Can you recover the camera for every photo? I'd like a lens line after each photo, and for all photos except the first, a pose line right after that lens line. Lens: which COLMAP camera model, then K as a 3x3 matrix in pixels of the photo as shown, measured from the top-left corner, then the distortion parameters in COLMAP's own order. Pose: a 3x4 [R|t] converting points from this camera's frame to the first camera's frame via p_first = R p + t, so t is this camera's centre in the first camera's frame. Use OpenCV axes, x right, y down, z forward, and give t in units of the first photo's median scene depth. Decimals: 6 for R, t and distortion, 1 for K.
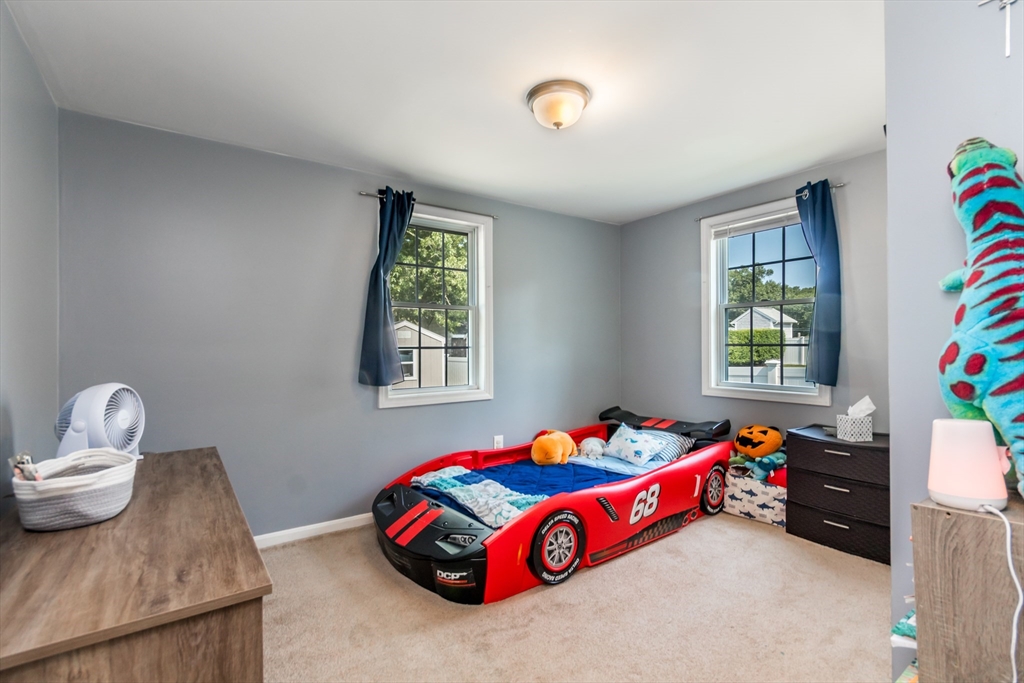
lens RADIAL K [[470.5, 0, 511.1], [0, 470.5, 346.4], [0, 0, 1]] dist [0.002643, -0.000489]
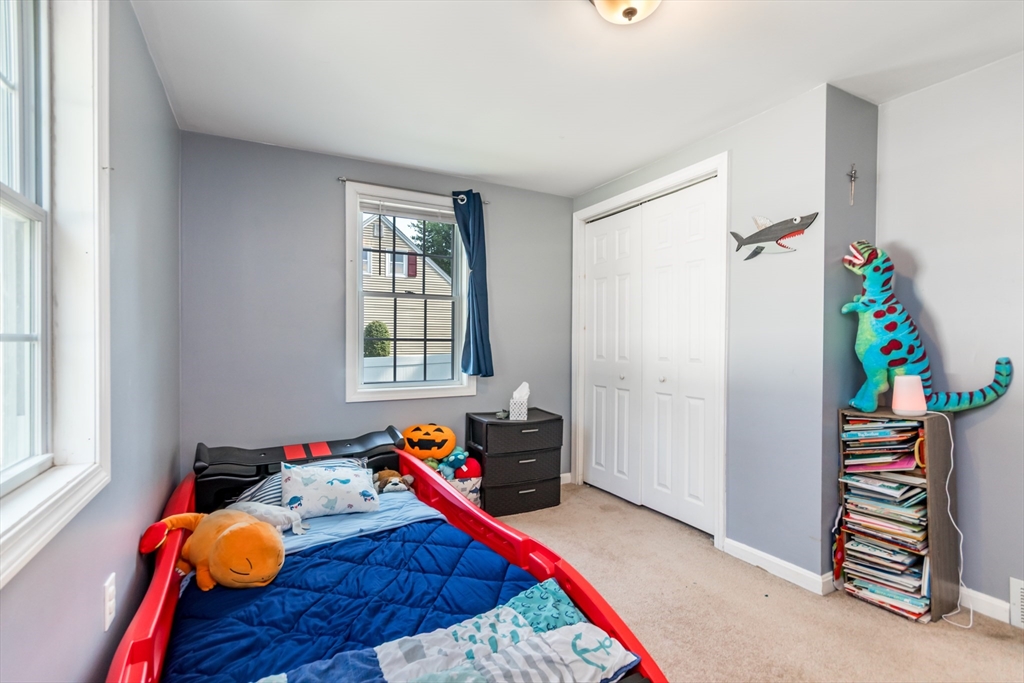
lens RADIAL K [[470.5, 0, 511.1], [0, 470.5, 346.4], [0, 0, 1]] dist [0.002643, -0.000489]
pose [[0.140191, -0.009704, 0.990077, -0.409775], [-0.002312, 0.999946, 0.010128, -0.000592], [-0.990122, -0.003709, 0.140161, 0.728059]]
